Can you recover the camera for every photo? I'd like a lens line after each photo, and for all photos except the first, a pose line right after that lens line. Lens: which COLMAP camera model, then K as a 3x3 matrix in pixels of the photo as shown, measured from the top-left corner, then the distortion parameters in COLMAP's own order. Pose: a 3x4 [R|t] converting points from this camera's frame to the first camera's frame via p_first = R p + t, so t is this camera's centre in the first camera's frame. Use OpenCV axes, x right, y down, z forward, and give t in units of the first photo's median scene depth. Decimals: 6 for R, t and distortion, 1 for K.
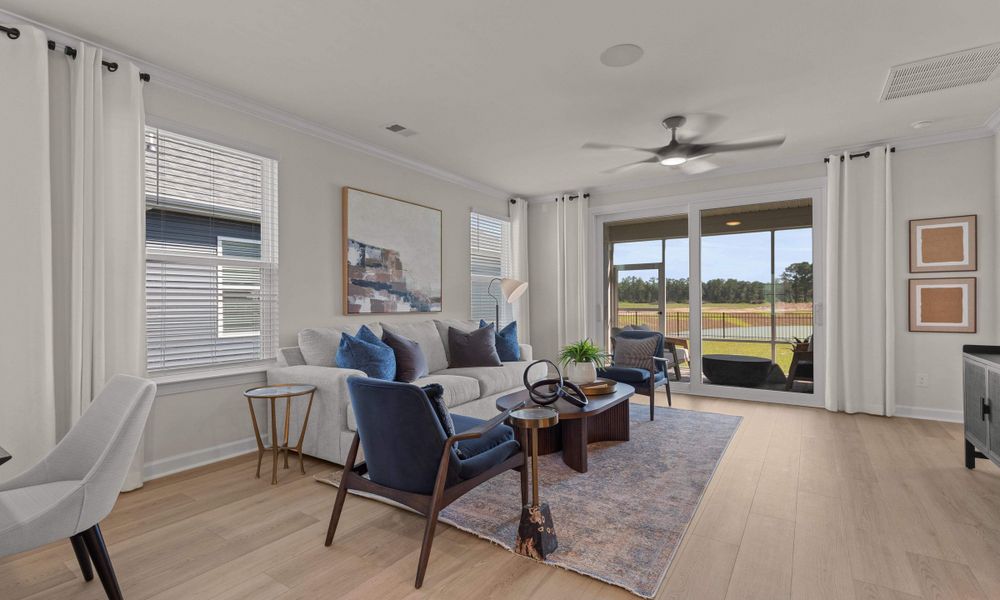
lens RADIAL K [[394.4, 0, 484.8], [0, 394.4, 304.5], [0, 0, 1]] dist [0.006545, -0.000984]
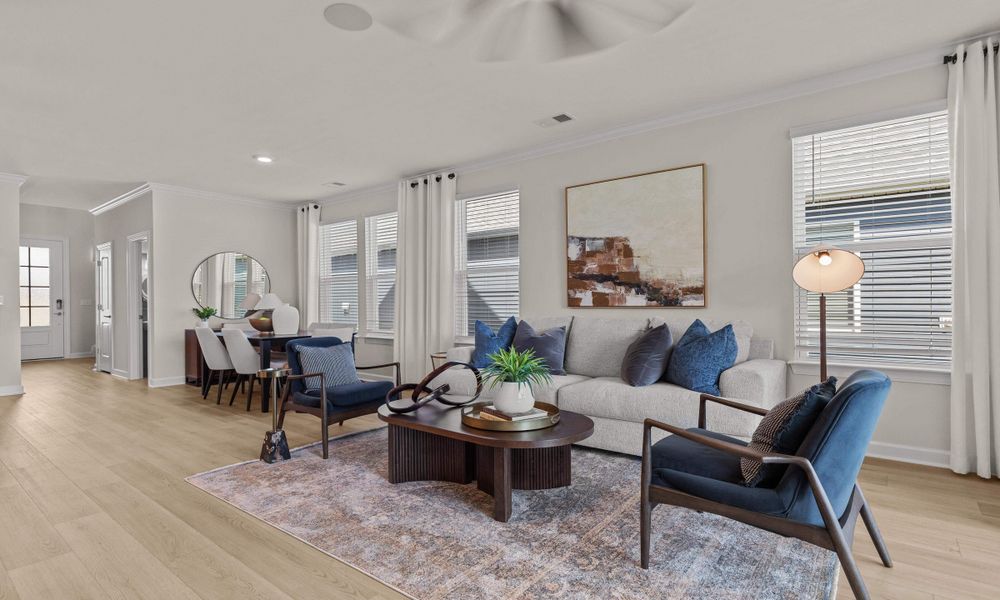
lens RADIAL K [[477.2, 0, 497.4], [0, 477.2, 304.3], [0, 0, 1]] dist [-0.004656, -0.000727]
pose [[0.022892, -0.003449, -0.999732, 0.867953], [-0.003802, 0.999987, -0.003537, 0.021291], [0.999731, 0.003882, 0.022878, 0.723329]]
